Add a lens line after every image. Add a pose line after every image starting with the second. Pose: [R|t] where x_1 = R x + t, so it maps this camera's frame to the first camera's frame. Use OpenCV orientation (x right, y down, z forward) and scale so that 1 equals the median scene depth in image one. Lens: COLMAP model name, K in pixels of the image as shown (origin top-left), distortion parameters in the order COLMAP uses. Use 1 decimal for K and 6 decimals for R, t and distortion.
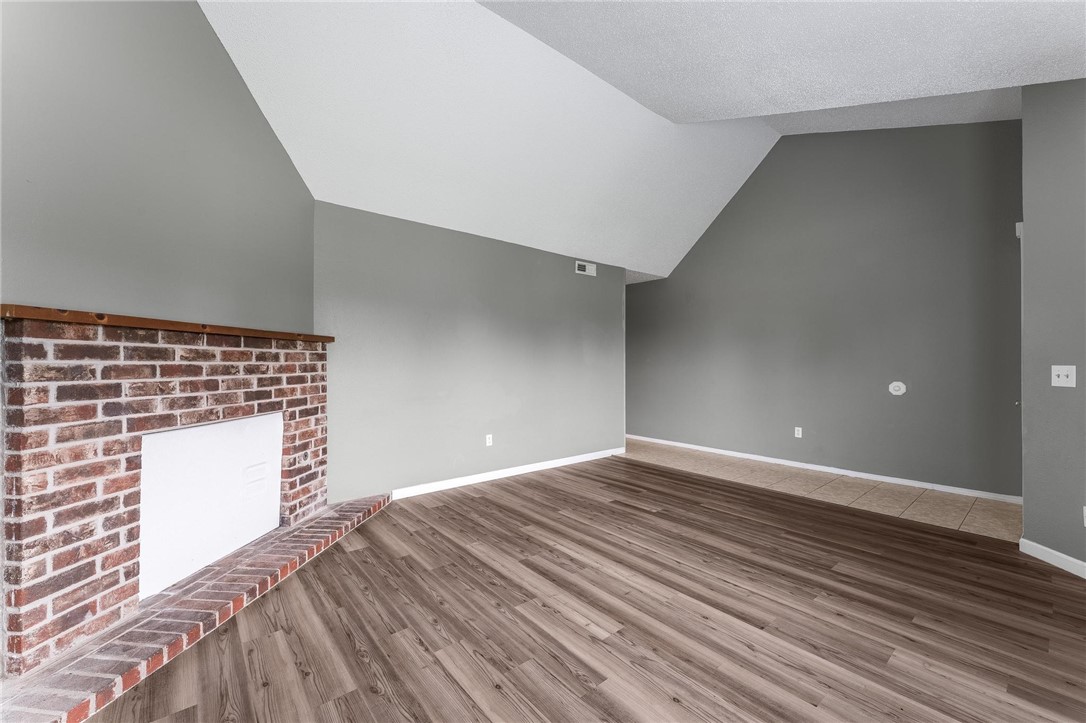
lens RADIAL K [[440.1, 0, 544.6], [0, 440.1, 365.5], [0, 0, 1]] dist [0.000554, -0.000174]
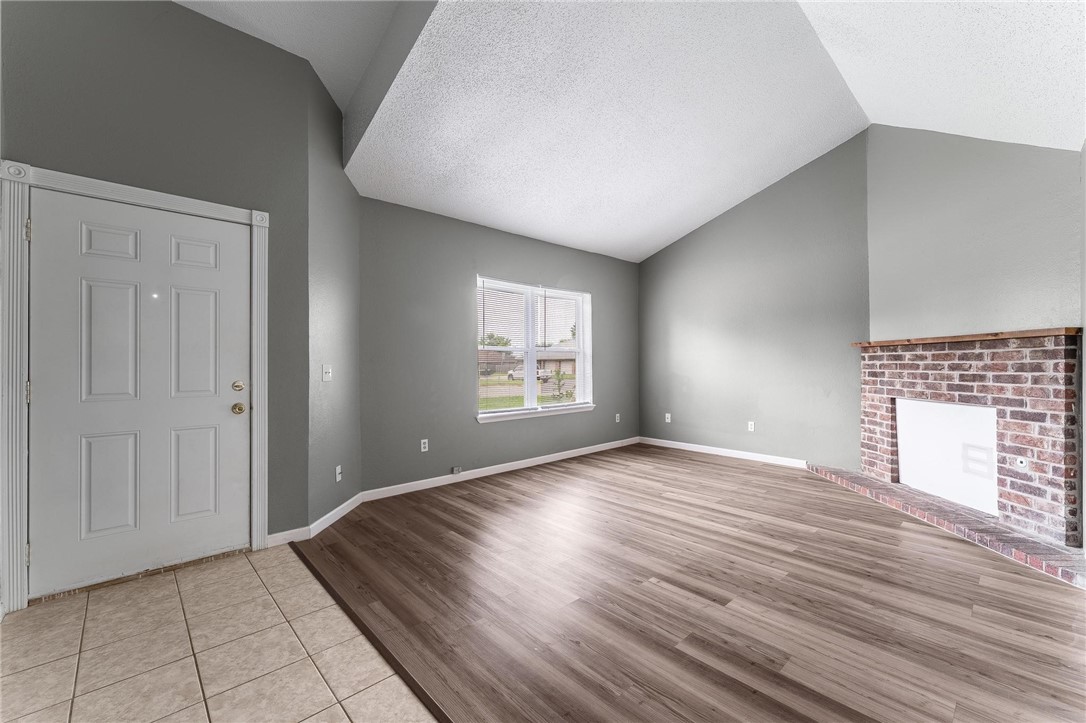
lens RADIAL K [[440.1, 0, 542.5], [0, 440.1, 363.3], [0, 0, 1]] dist [0.000554, -0.000174]
pose [[-0.998955, 0.003456, -0.045569, 0.623135], [0.003241, 0.999983, 0.004803, -0.012591], [0.045585, 0.004650, -0.998950, 2.314671]]
